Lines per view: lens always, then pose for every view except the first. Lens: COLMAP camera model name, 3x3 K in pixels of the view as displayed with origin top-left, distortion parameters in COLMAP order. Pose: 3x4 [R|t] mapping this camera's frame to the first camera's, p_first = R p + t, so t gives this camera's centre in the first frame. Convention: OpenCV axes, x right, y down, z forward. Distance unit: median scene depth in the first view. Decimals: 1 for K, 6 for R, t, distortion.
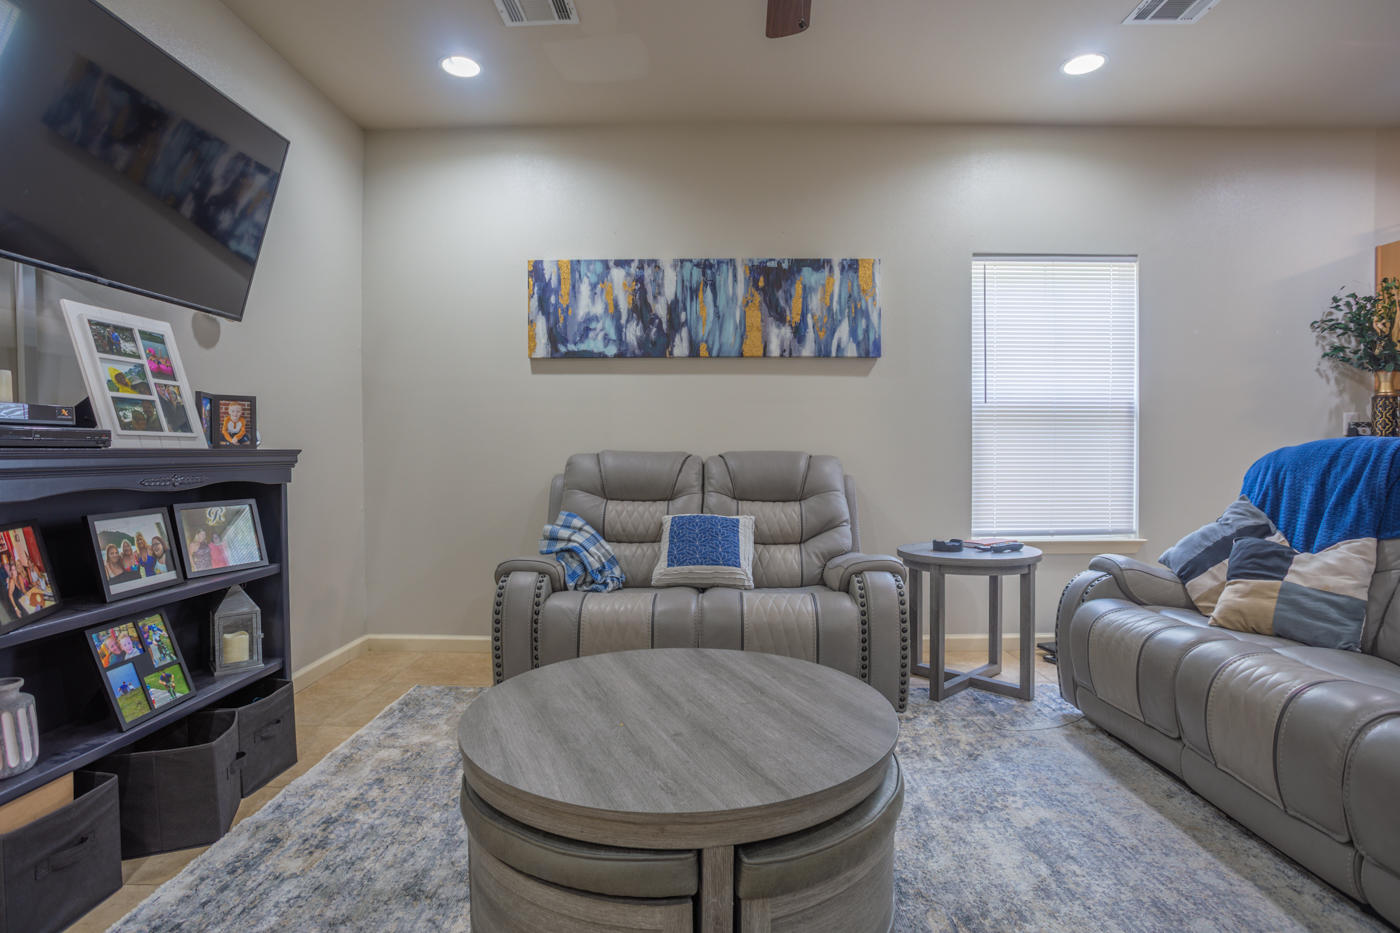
lens RADIAL K [[713.0, 0, 701.1], [0, 713.0, 465.2], [0, 0, 1]] dist [-0.081355, 0.036462]
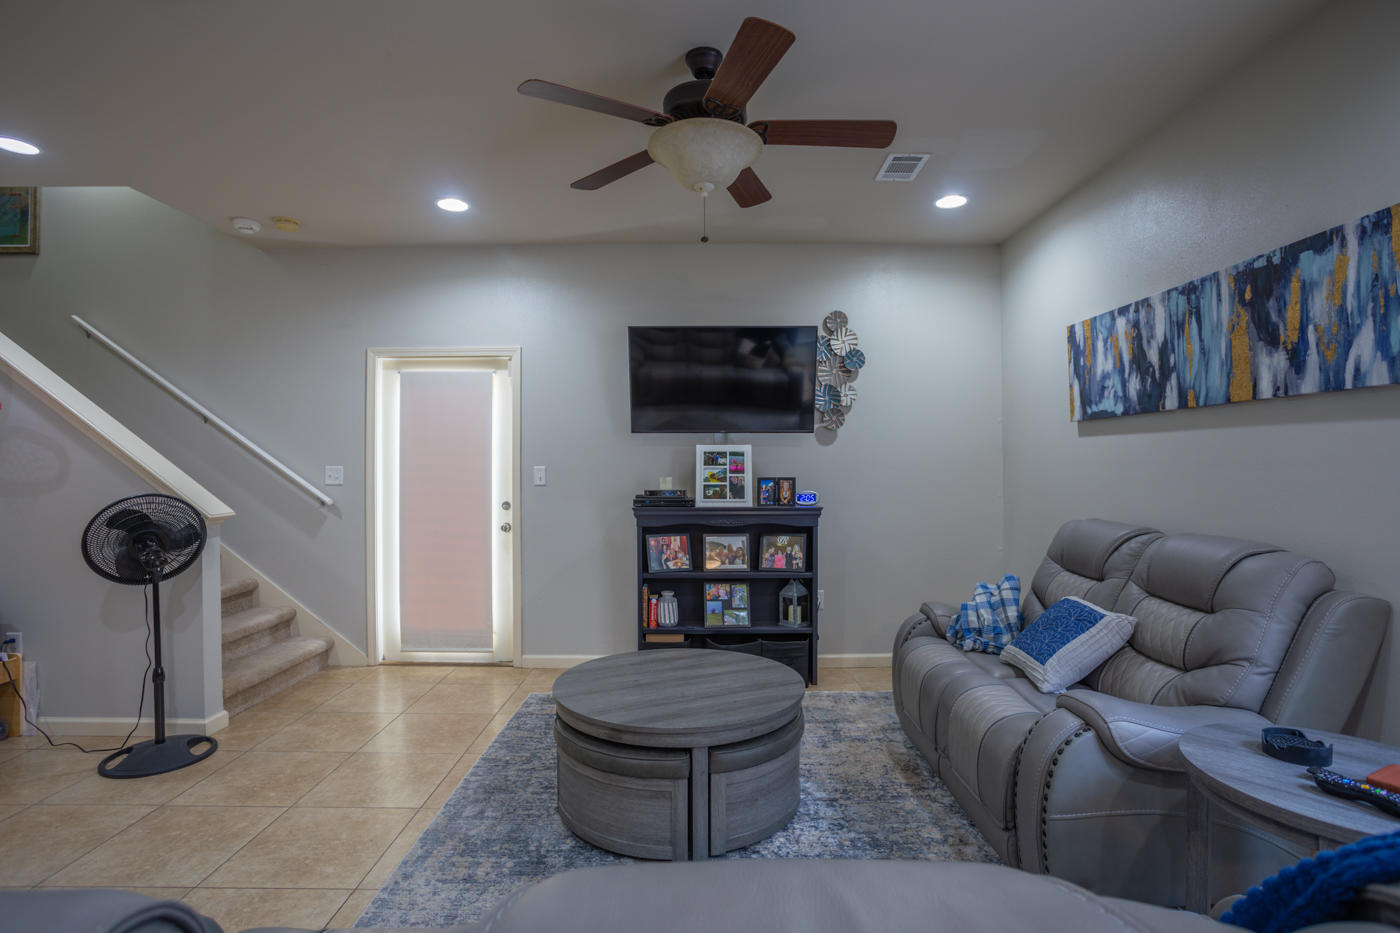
lens RADIAL K [[685.5, 0, 701.8], [0, 685.5, 464.2], [0, 0, 1]] dist [-0.084646, 0.038663]
pose [[0.020118, -0.000399, -0.999798, 0.780280], [-0.017137, 0.999853, -0.000744, -0.087530], [0.999651, 0.017148, 0.020108, 0.490511]]
